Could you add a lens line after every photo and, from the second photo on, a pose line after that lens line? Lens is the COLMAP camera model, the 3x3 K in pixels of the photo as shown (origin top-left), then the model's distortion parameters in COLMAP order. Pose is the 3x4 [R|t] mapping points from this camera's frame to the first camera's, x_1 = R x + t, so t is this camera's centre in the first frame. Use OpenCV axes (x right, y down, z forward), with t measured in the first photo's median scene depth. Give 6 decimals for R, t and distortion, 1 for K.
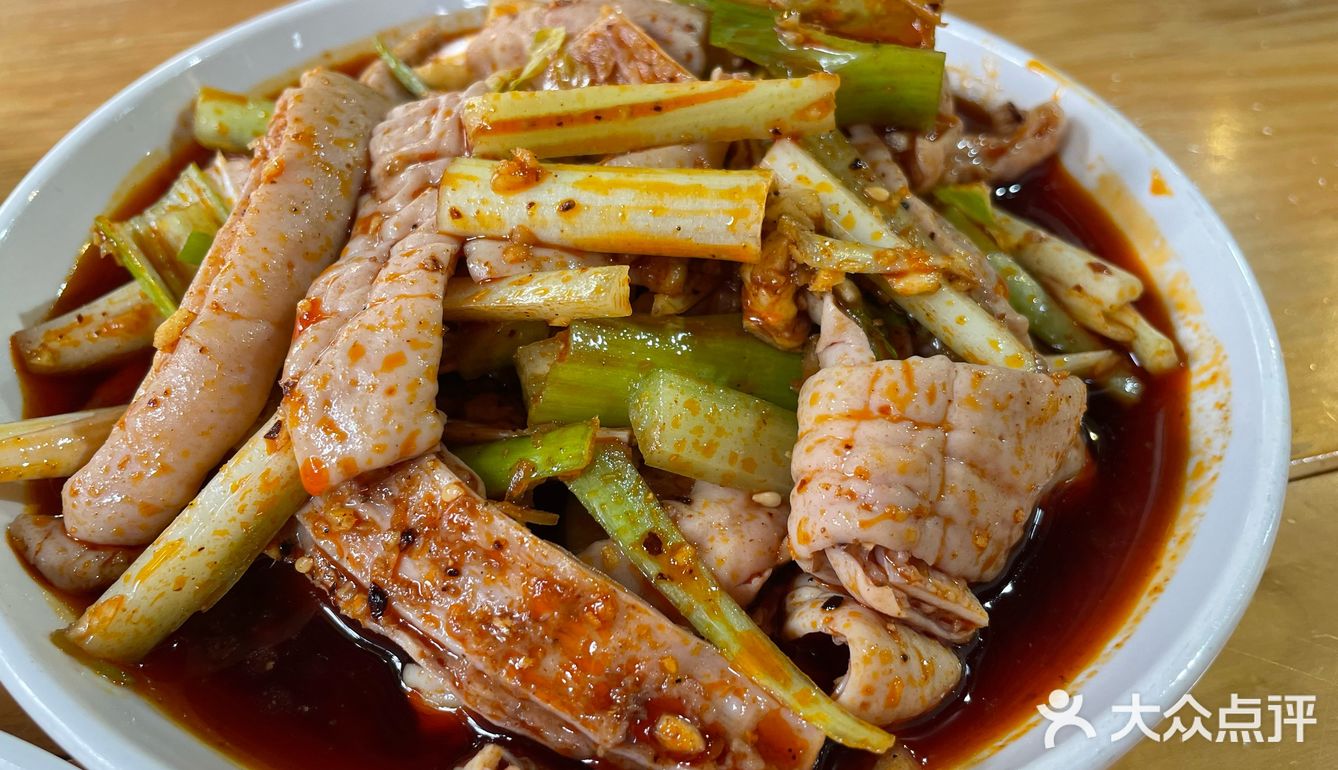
lens RADIAL K [[1021.2, 0, 669.9], [0, 1021.2, 359.5], [0, 0, 1]] dist [0.067862, -0.103604]
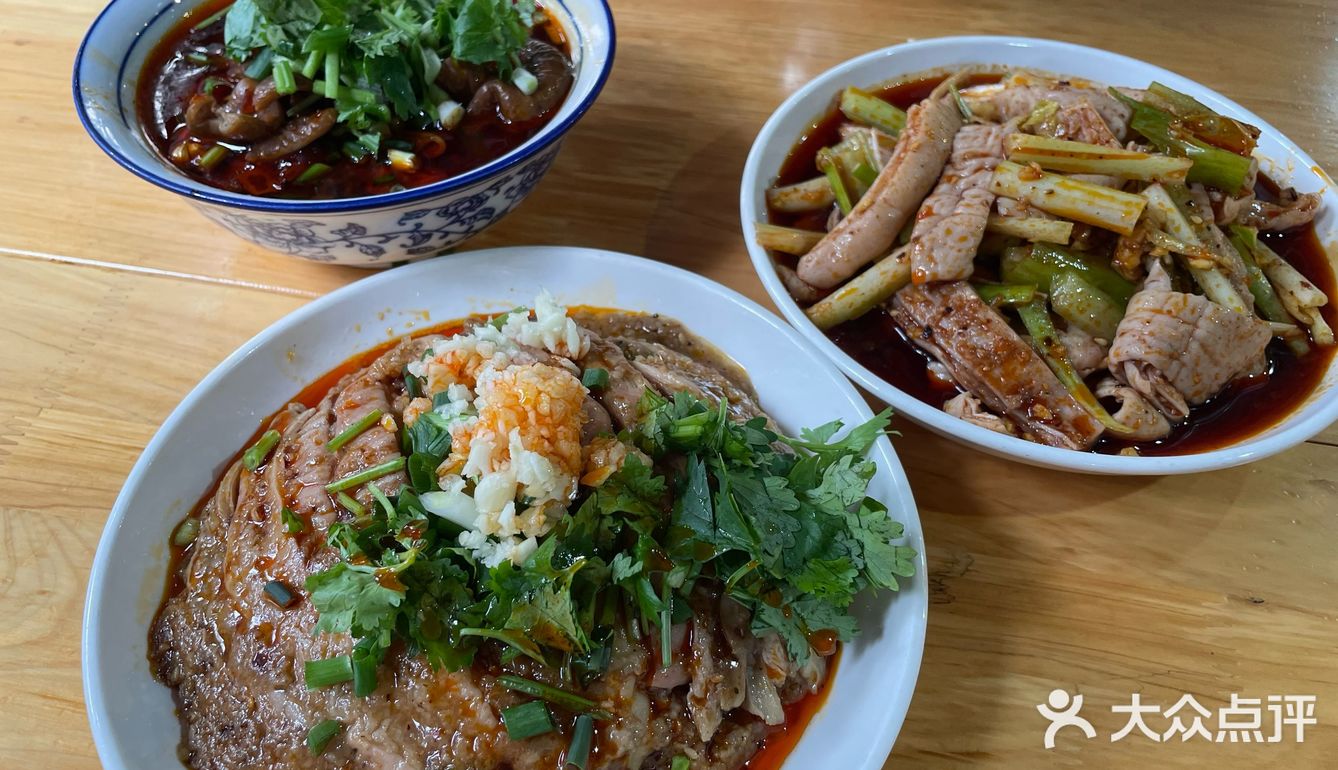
lens RADIAL K [[1021.2, 0, 669.9], [0, 1021.2, 359.5], [0, 0, 1]] dist [0.067862, -0.103604]
pose [[0.933472, 0.271783, -0.234016, -0.248986], [-0.259060, 0.962192, 0.084105, 0.232668], [0.248026, -0.017886, 0.968588, -1.424979]]
